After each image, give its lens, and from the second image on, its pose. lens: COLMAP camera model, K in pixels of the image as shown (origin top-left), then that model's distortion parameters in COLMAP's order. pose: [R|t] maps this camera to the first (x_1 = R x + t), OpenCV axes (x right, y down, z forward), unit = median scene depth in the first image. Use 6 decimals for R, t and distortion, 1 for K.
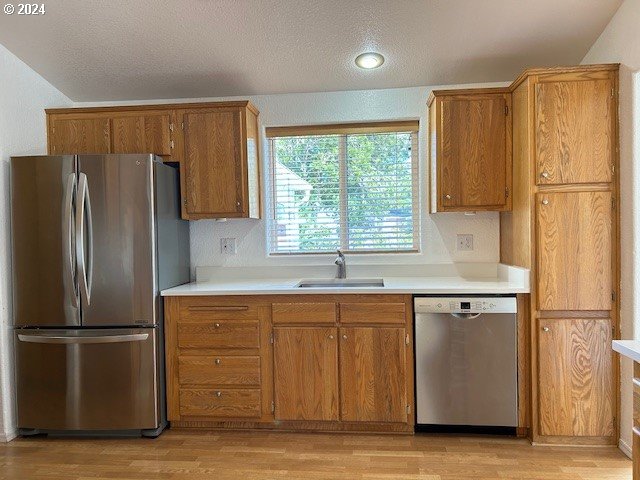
lens RADIAL K [[482.0, 0, 320.0], [0, 482.0, 240.0], [0, 0, 1]] dist [0.066634, -0.066110]
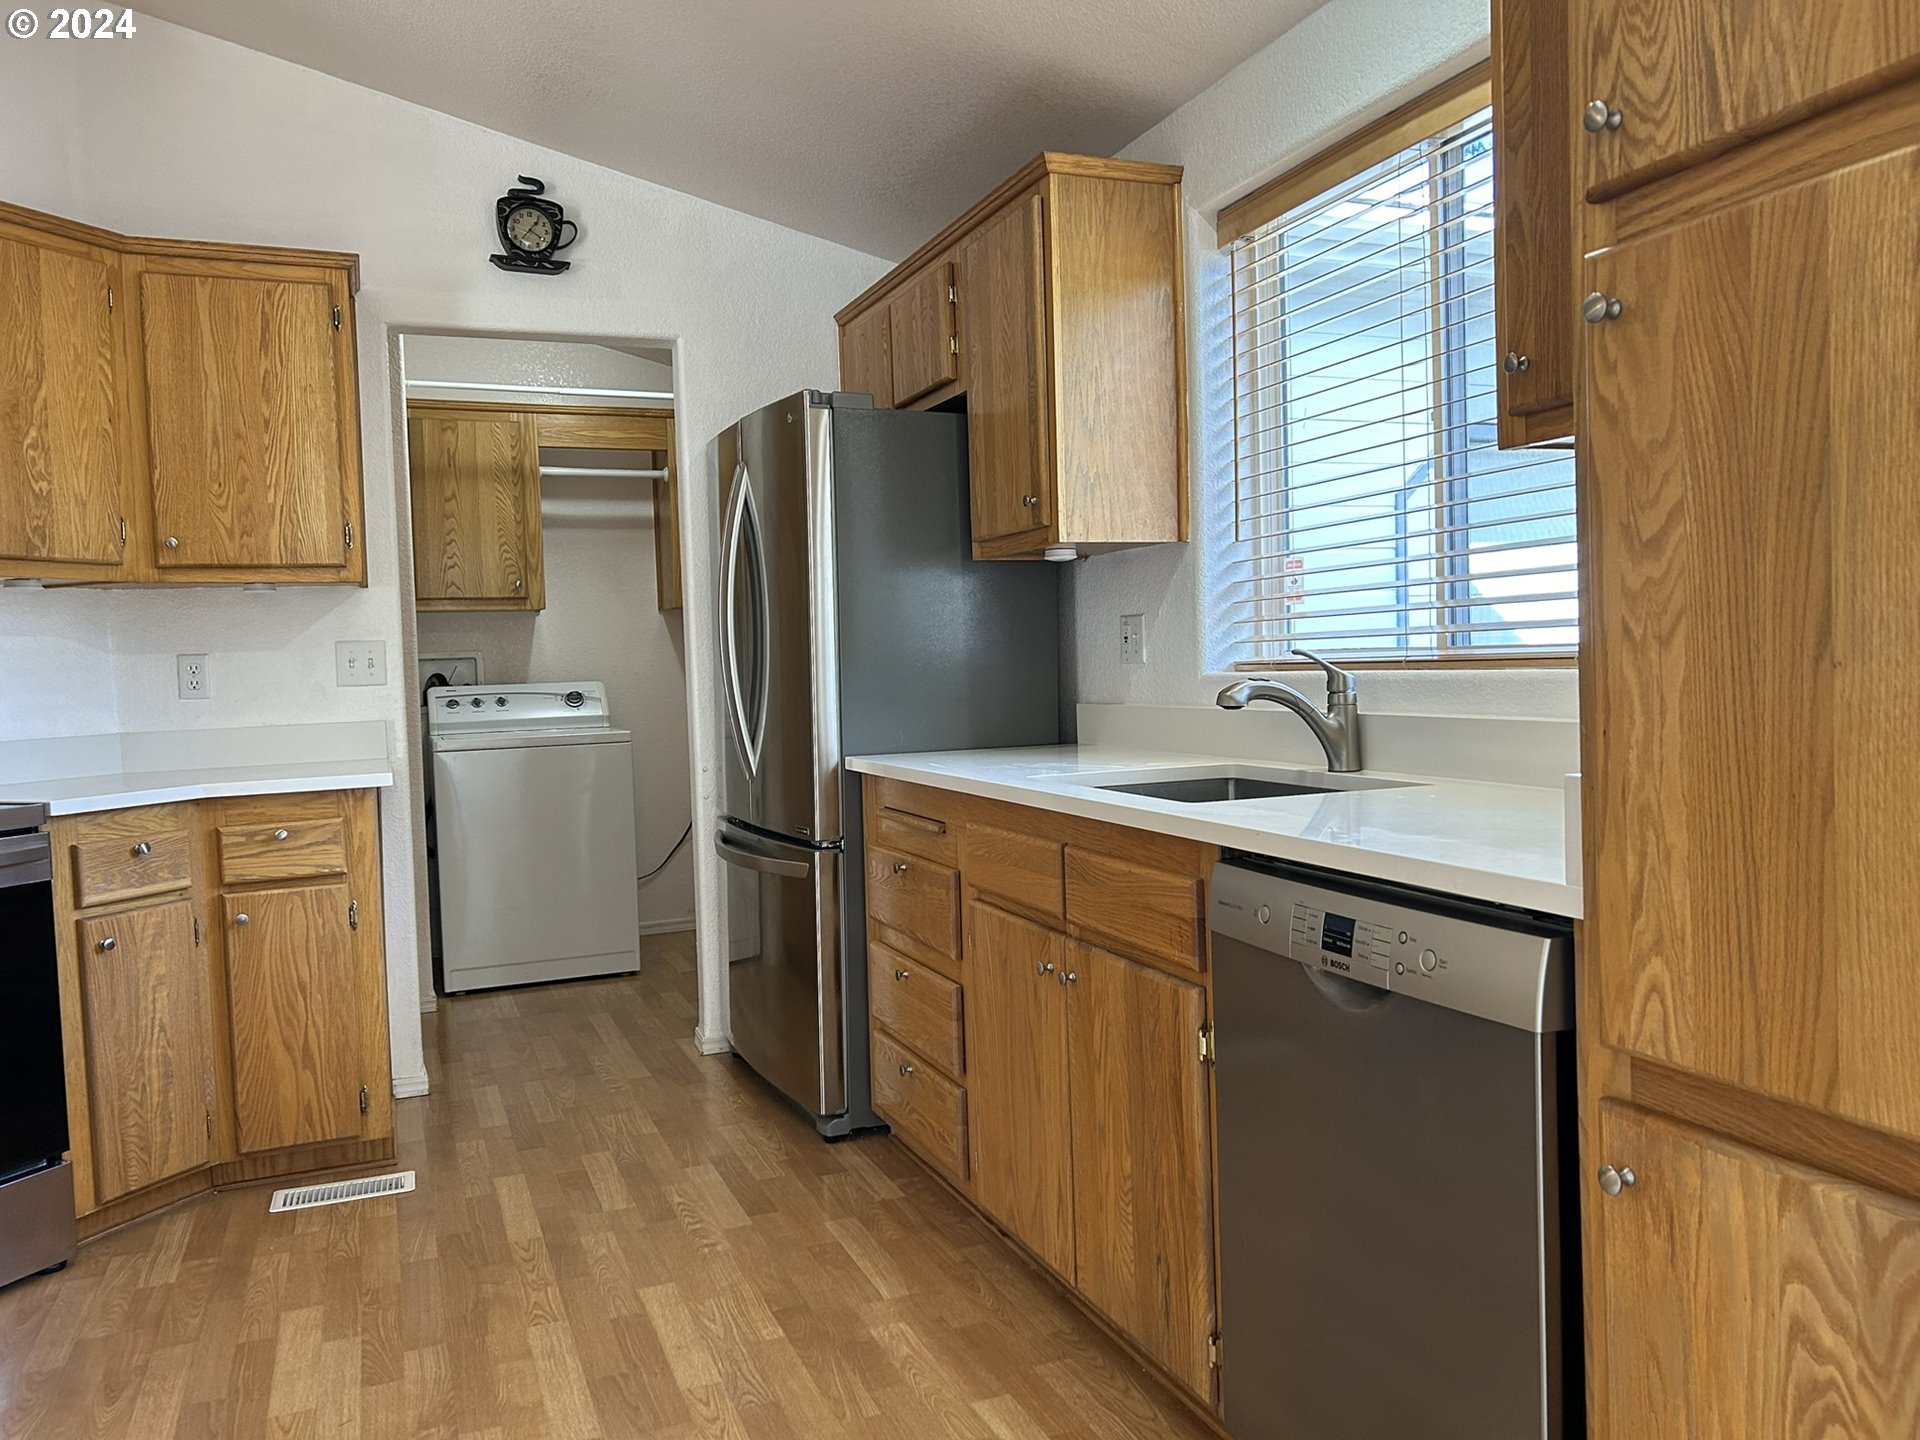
lens RADIAL K [[1446.0, 0, 960.0], [0, 1446.0, 720.0], [0, 0, 1]] dist [0.066634, -0.066110]
pose [[0.466074, 0.043764, -0.883663, 0.741748], [0.009929, 0.998454, 0.054686, 0.017808], [0.884690, -0.034261, 0.464919, 0.611404]]
